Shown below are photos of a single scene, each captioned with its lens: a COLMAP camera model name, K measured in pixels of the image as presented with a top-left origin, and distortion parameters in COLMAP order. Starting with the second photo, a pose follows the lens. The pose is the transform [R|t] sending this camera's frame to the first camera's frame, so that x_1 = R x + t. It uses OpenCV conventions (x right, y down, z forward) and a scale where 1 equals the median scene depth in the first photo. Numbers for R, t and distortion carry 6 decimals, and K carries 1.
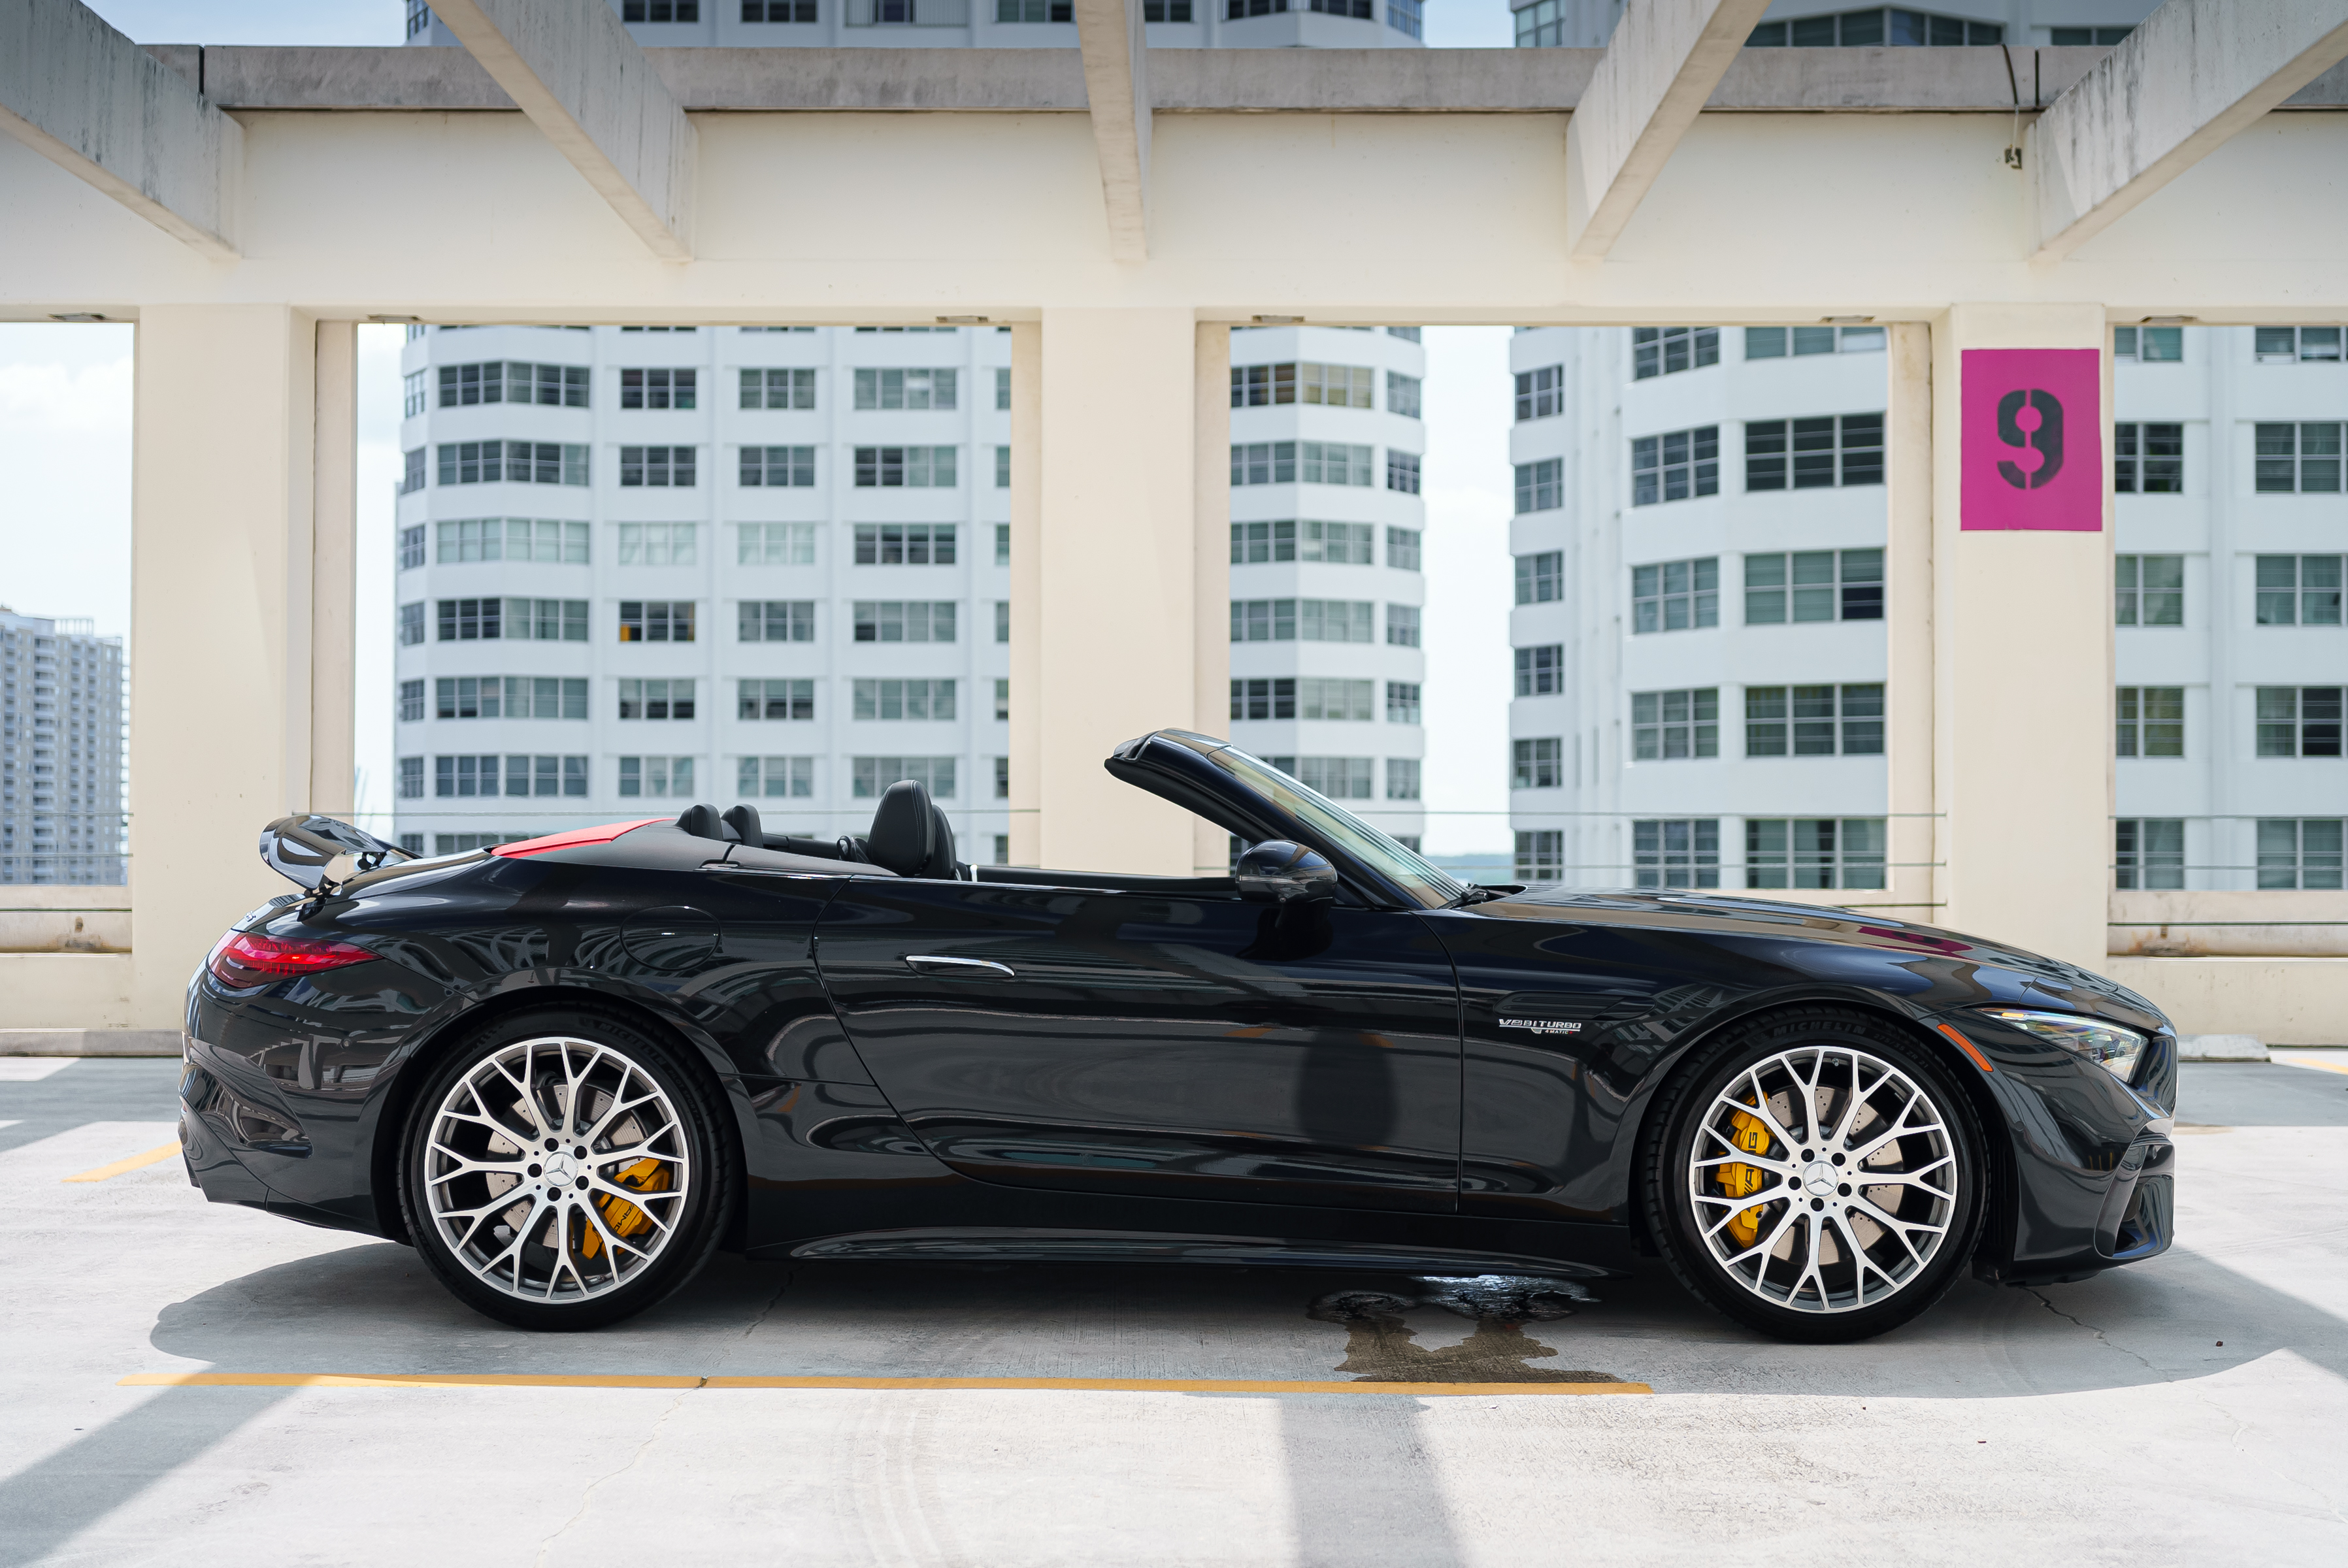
lens RADIAL K [[3234.3, 0, 1193.0], [0, 3234.3, 786.2], [0, 0, 1]] dist [0.005546, 0.000000]
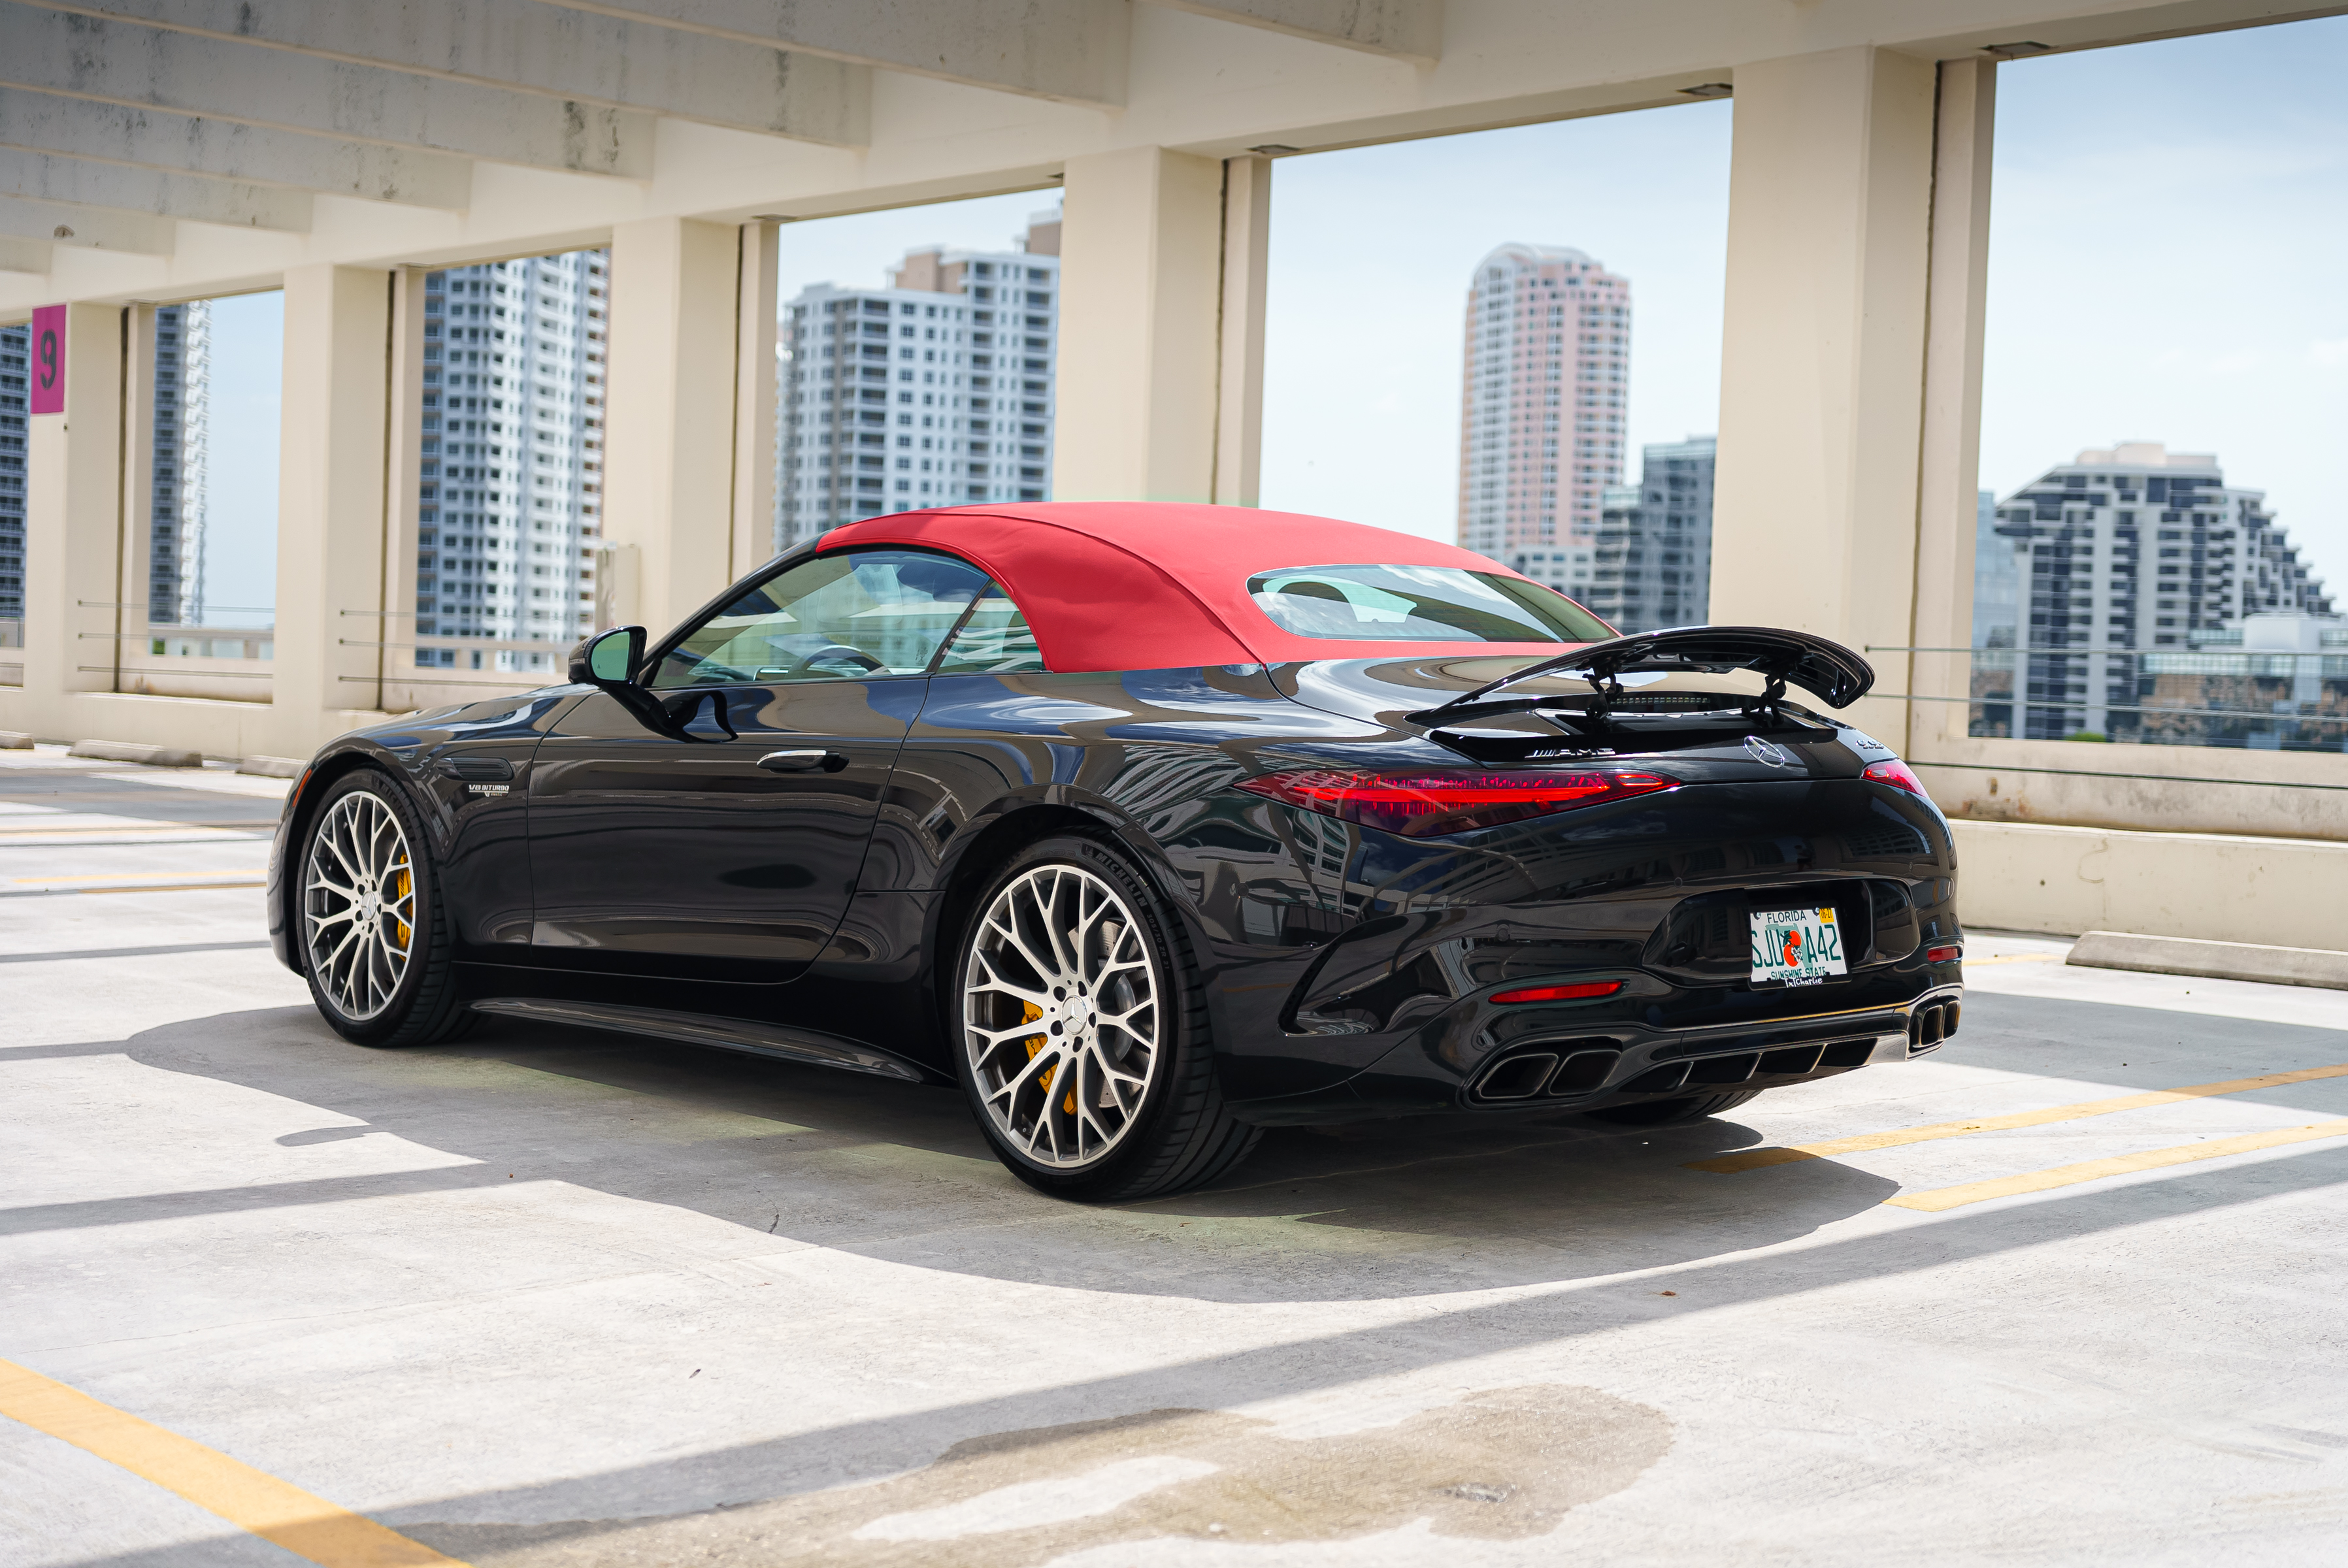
lens RADIAL K [[3234.3, 0, 1177.0], [0, 3234.3, 791.9], [0, 0, 1]] dist [0.005546, 0.000000]
pose [[0.677215, 0.047840, -0.734228, 0.251351], [-0.016166, 0.998611, 0.050155, 0.007395], [0.735607, -0.022097, 0.677048, 0.321611]]
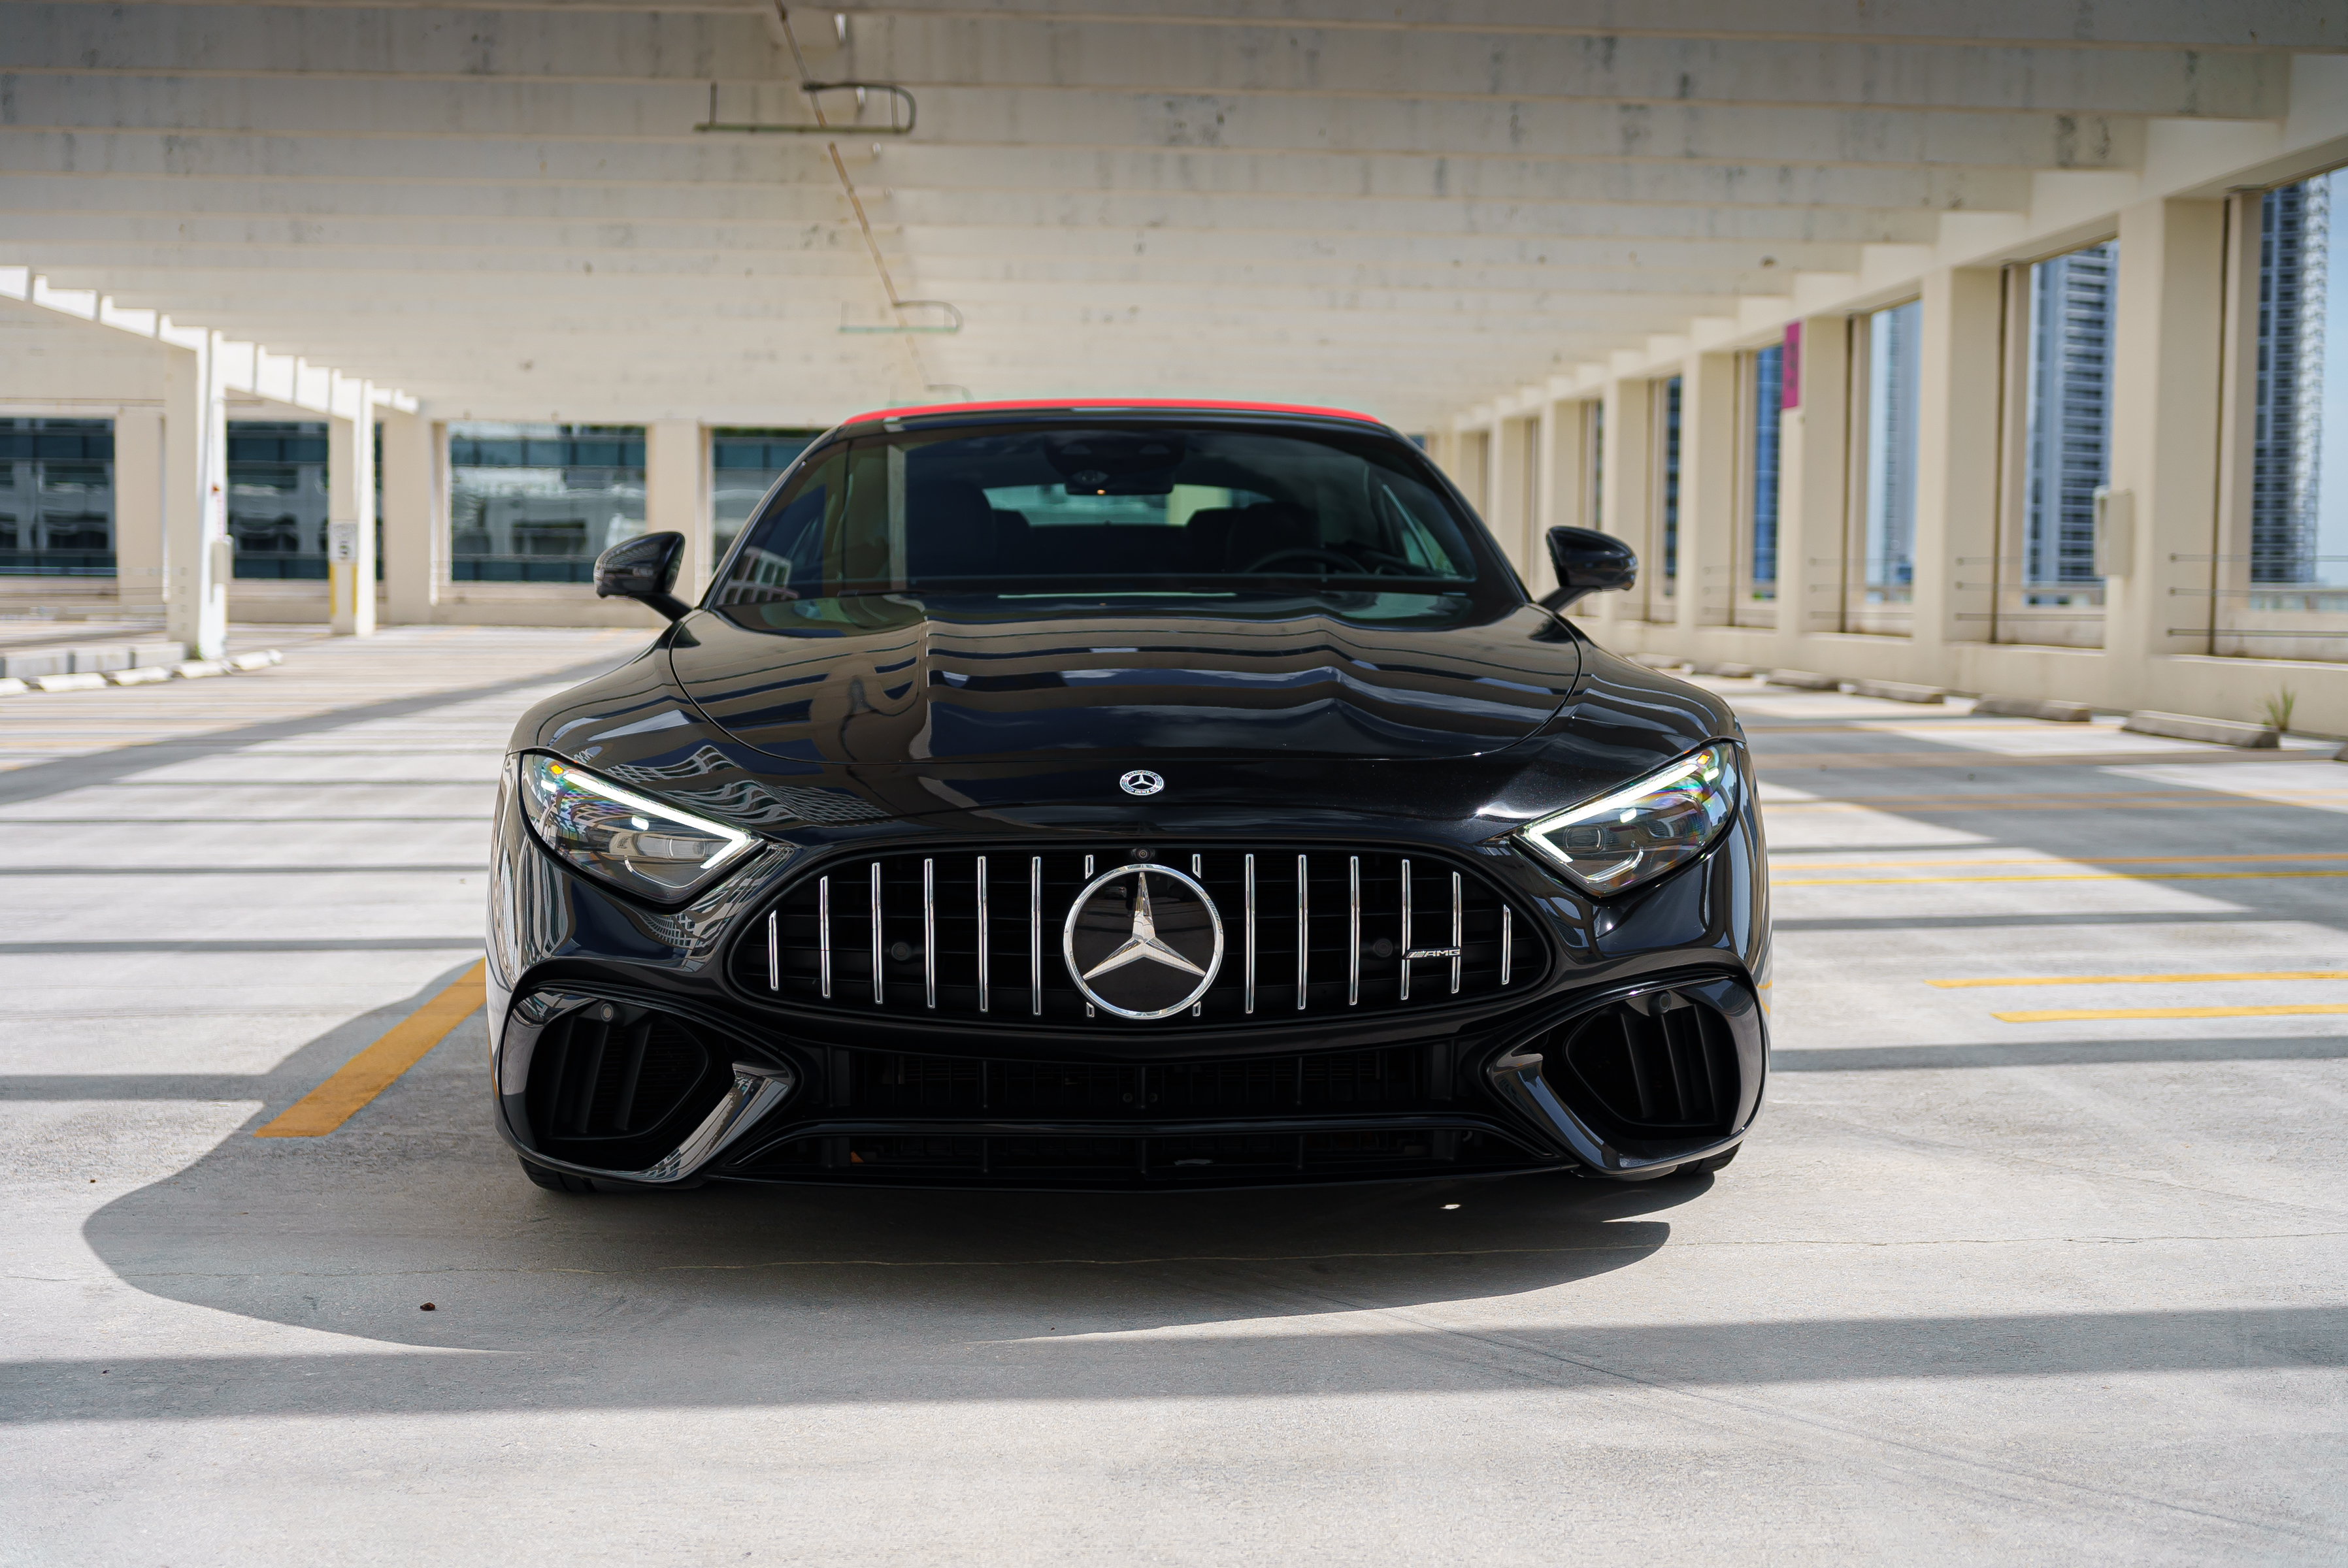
lens RADIAL K [[2821.5, 0, 1175.7], [0, 2821.5, 783.6], [0, 0, 1]] dist [-0.009402, 0.000000]
pose [[0.065099, 0.066702, -0.995647, 0.418544], [0.014600, 0.997593, 0.067787, 0.017364], [0.997772, -0.018949, 0.063969, 0.538038]]
